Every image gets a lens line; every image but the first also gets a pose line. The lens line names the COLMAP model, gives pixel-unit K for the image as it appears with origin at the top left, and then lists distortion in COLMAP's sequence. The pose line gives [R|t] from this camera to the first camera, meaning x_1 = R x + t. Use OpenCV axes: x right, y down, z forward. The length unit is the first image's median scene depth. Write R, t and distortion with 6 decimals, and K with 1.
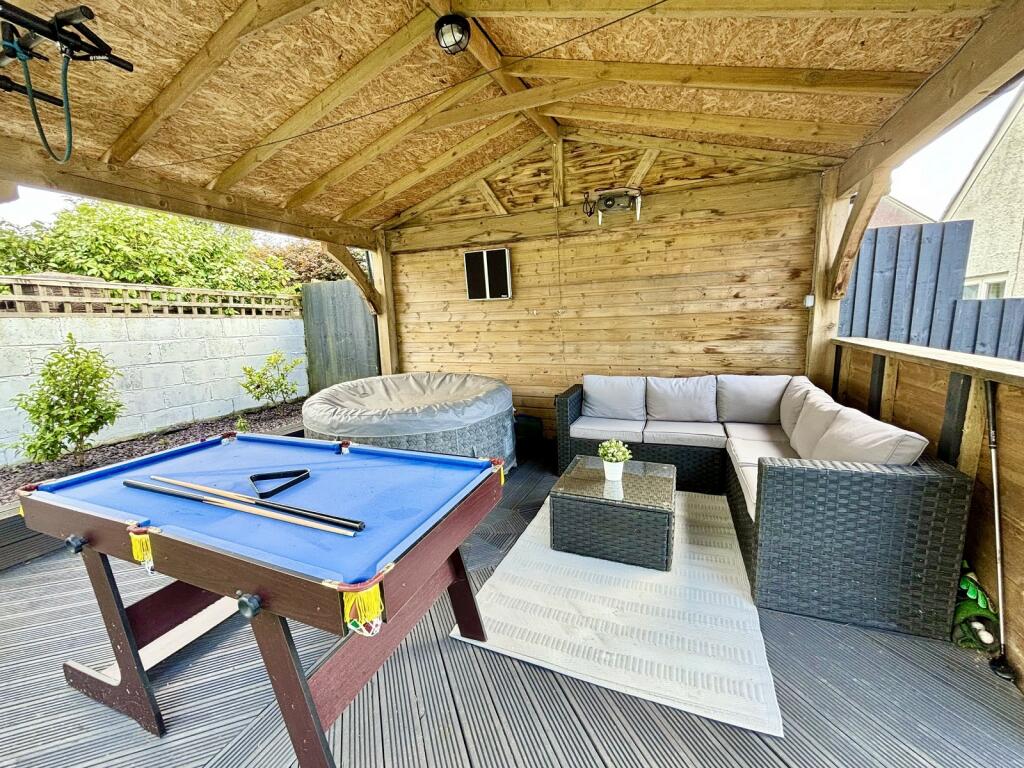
lens RADIAL K [[412.0, 0, 509.6], [0, 412.0, 384.4], [0, 0, 1]] dist [-0.005101, 0.001140]
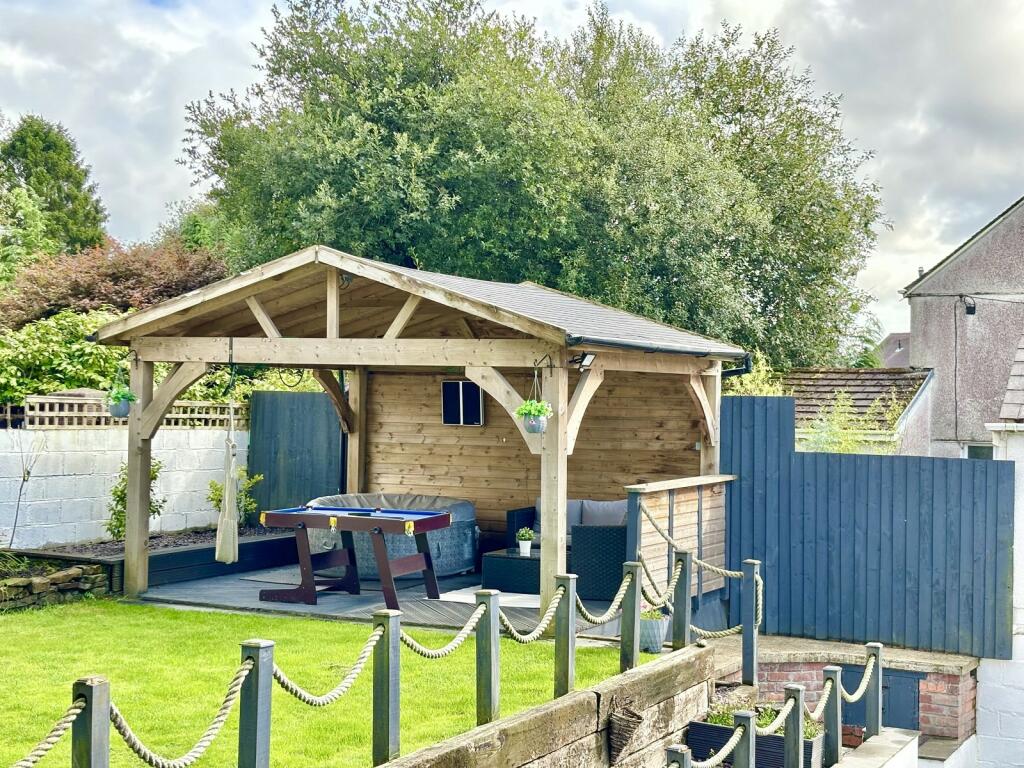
lens RADIAL K [[1555.1, 0, 511.8], [0, 1555.1, 382.2], [0, 0, 1]] dist [0.420922, 0.000000]
pose [[0.997431, 0.047463, -0.053654, 0.278509], [-0.055862, 0.984234, -0.167821, 0.338099], [0.044843, 0.170387, 0.984356, -2.870669]]
